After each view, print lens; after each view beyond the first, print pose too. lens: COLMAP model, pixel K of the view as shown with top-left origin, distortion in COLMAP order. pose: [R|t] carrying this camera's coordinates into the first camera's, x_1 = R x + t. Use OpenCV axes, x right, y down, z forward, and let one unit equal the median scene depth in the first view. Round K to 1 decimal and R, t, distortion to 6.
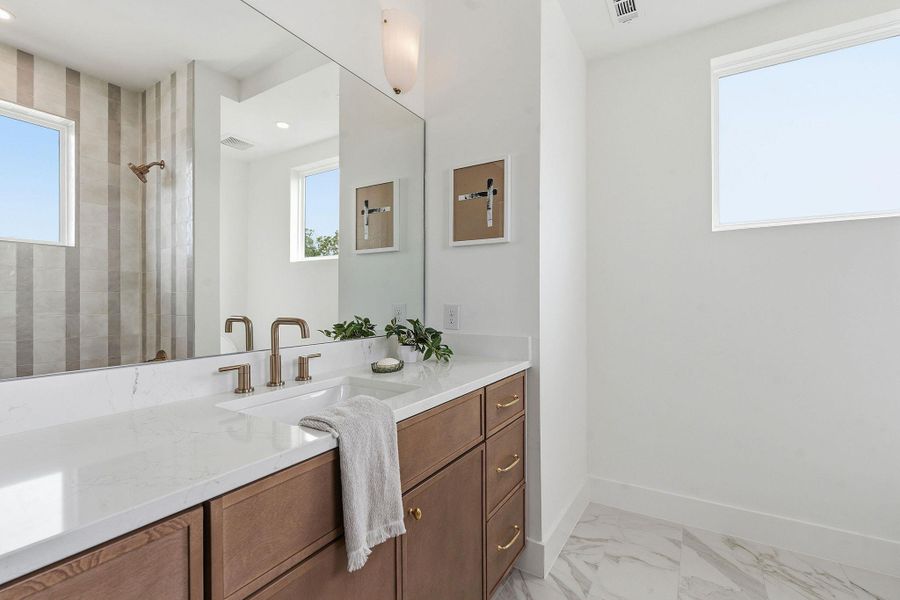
lens RADIAL K [[403.8, 0, 449.8], [0, 403.8, 303.3], [0, 0, 1]] dist [-0.003897, 0.000465]
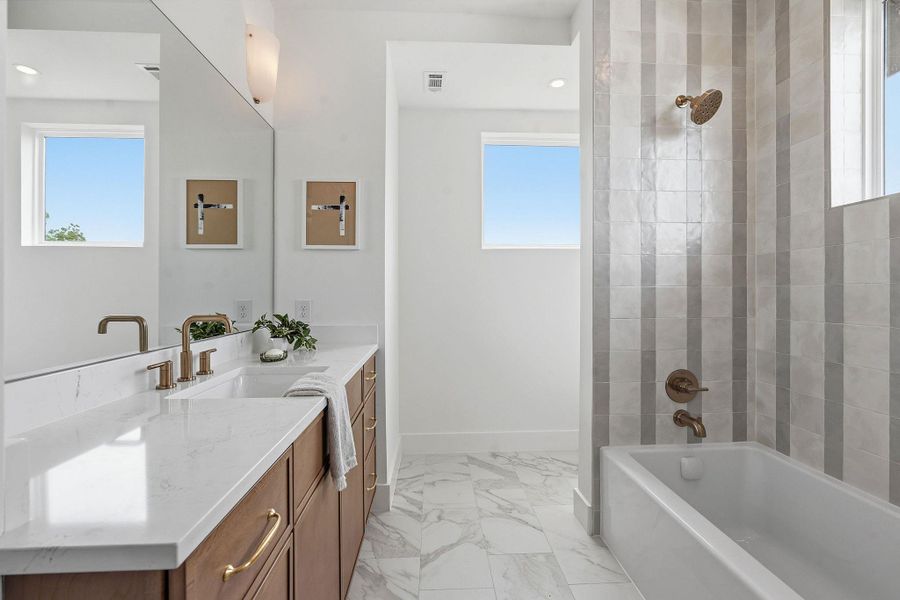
lens RADIAL K [[398.0, 0, 451.7], [0, 398.0, 298.6], [0, 0, 1]] dist [-0.003595, 0.000043]
pose [[0.824485, -0.006393, 0.565848, -0.303606], [0.003599, 0.999975, 0.006054, -0.008147], [-0.565872, -0.002955, 0.824488, -0.159930]]
